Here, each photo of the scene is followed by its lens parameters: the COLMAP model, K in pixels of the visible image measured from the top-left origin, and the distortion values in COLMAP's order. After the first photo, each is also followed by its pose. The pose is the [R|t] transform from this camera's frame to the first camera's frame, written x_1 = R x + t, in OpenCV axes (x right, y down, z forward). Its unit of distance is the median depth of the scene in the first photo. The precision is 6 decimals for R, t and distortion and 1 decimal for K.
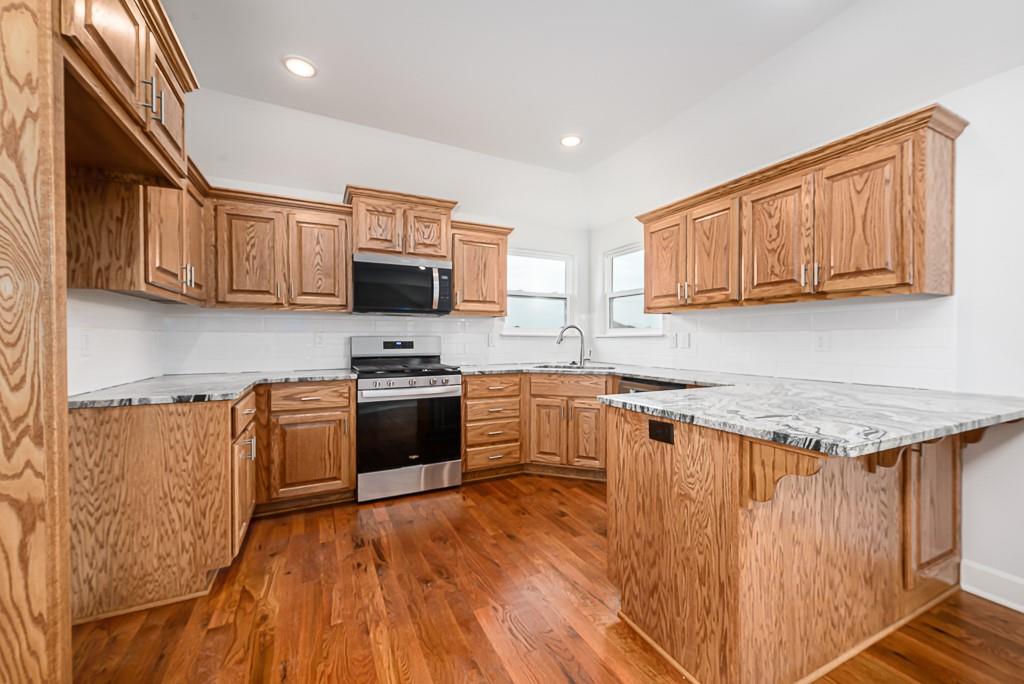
lens RADIAL K [[411.8, 0, 520.6], [0, 411.8, 342.3], [0, 0, 1]] dist [0.002704, -0.000844]
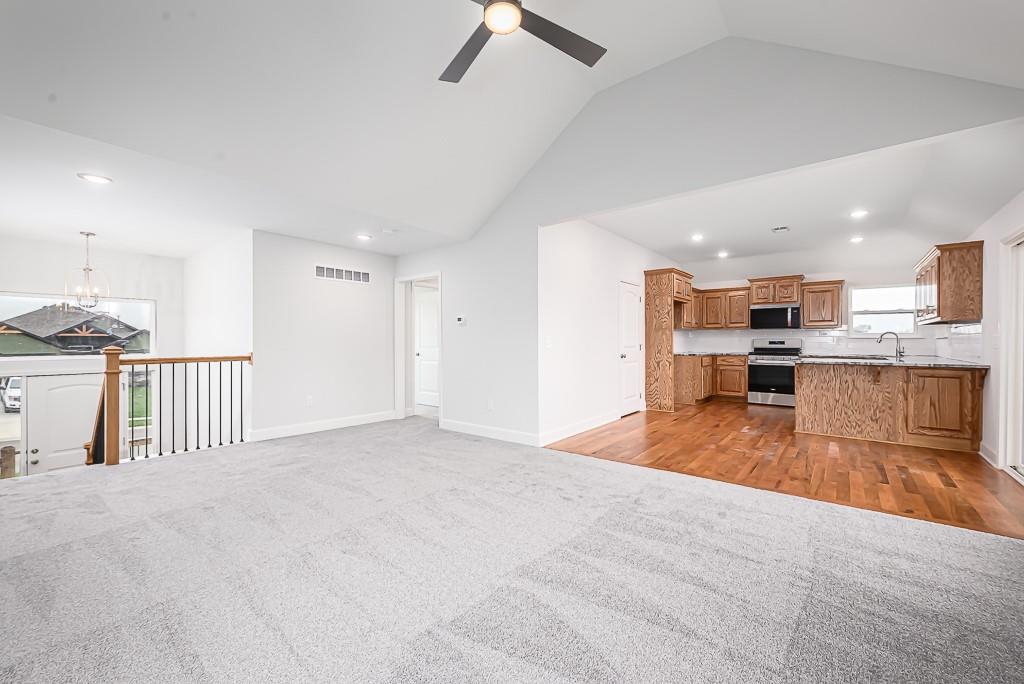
lens RADIAL K [[411.8, 0, 512.1], [0, 411.8, 342.1], [0, 0, 1]] dist [0.002704, -0.000844]
pose [[0.415865, 0.004012, -0.909418, 1.335684], [-0.008248, 0.999966, 0.000640, 0.016160], [0.909389, 0.007235, 0.415884, -1.426503]]
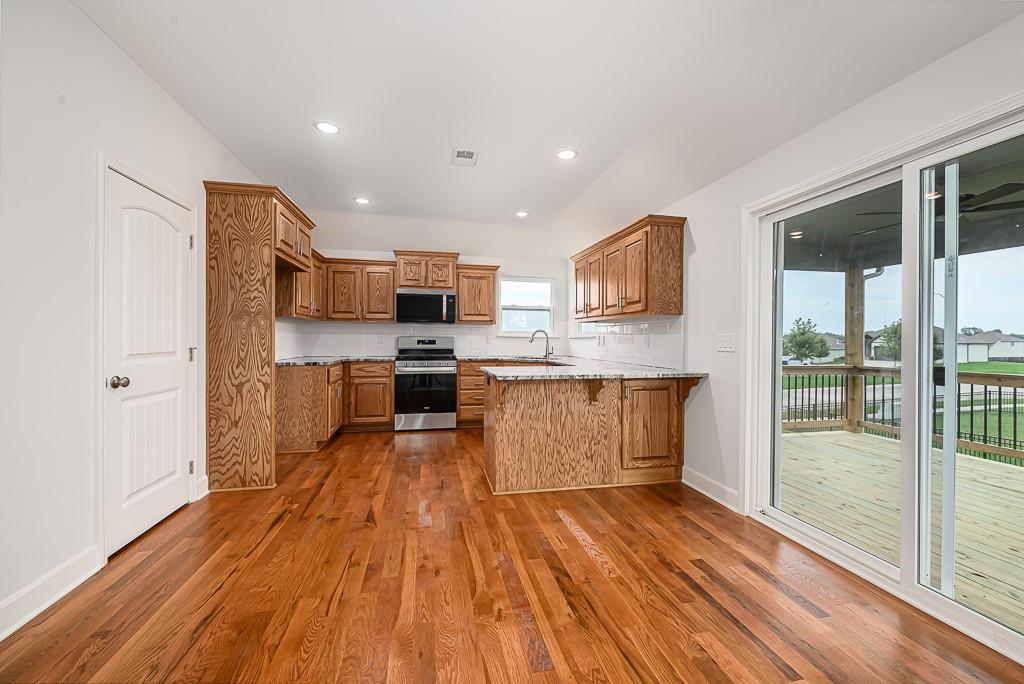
lens RADIAL K [[411.8, 0, 515.6], [0, 411.8, 340.5], [0, 0, 1]] dist [0.002704, -0.000844]
pose [[0.968805, 0.007760, -0.247701, 0.536063], [-0.009407, 0.999941, -0.005467, 0.006845], [0.247644, 0.007626, 0.968821, -0.580741]]
